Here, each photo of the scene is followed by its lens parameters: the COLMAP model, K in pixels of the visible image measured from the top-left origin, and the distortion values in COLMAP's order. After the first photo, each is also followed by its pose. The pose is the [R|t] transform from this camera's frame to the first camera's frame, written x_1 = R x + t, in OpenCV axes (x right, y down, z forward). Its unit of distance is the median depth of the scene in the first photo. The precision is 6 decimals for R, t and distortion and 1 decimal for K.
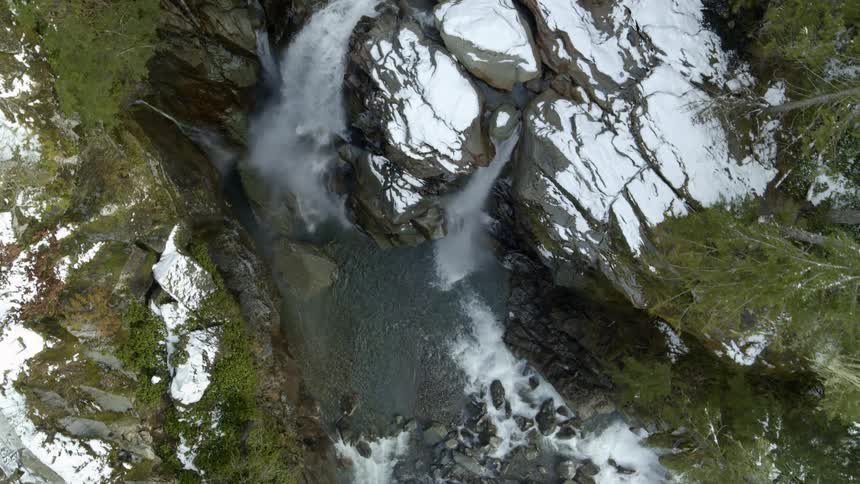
lens RADIAL K [[614.7, 0, 431.2], [0, 614.7, 246.5], [0, 0, 1]] dist [-0.108297, 0.010518]
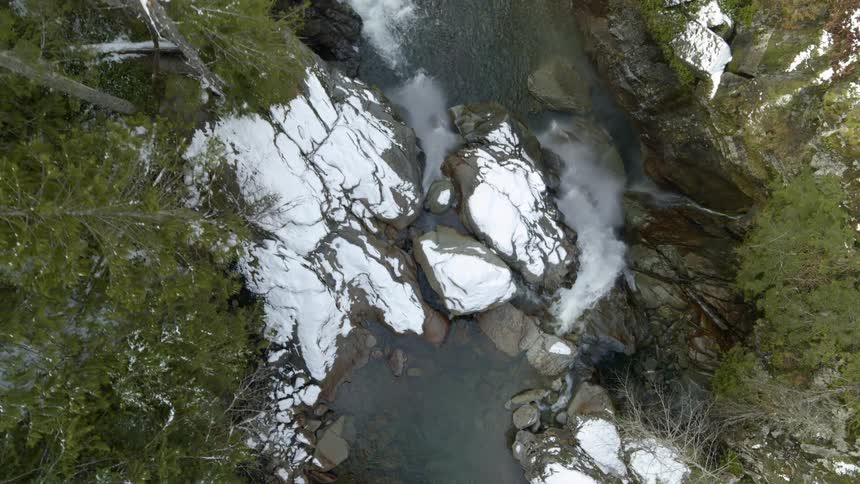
lens RADIAL K [[614.7, 0, 428.9], [0, 614.7, 243.6], [0, 0, 1]] dist [-0.108297, 0.010518]
pose [[-0.992949, 0.074755, -0.092004, 0.250996], [-0.061451, -0.988274, -0.139782, -0.140795], [-0.101375, -0.133143, 0.985899, -0.049020]]
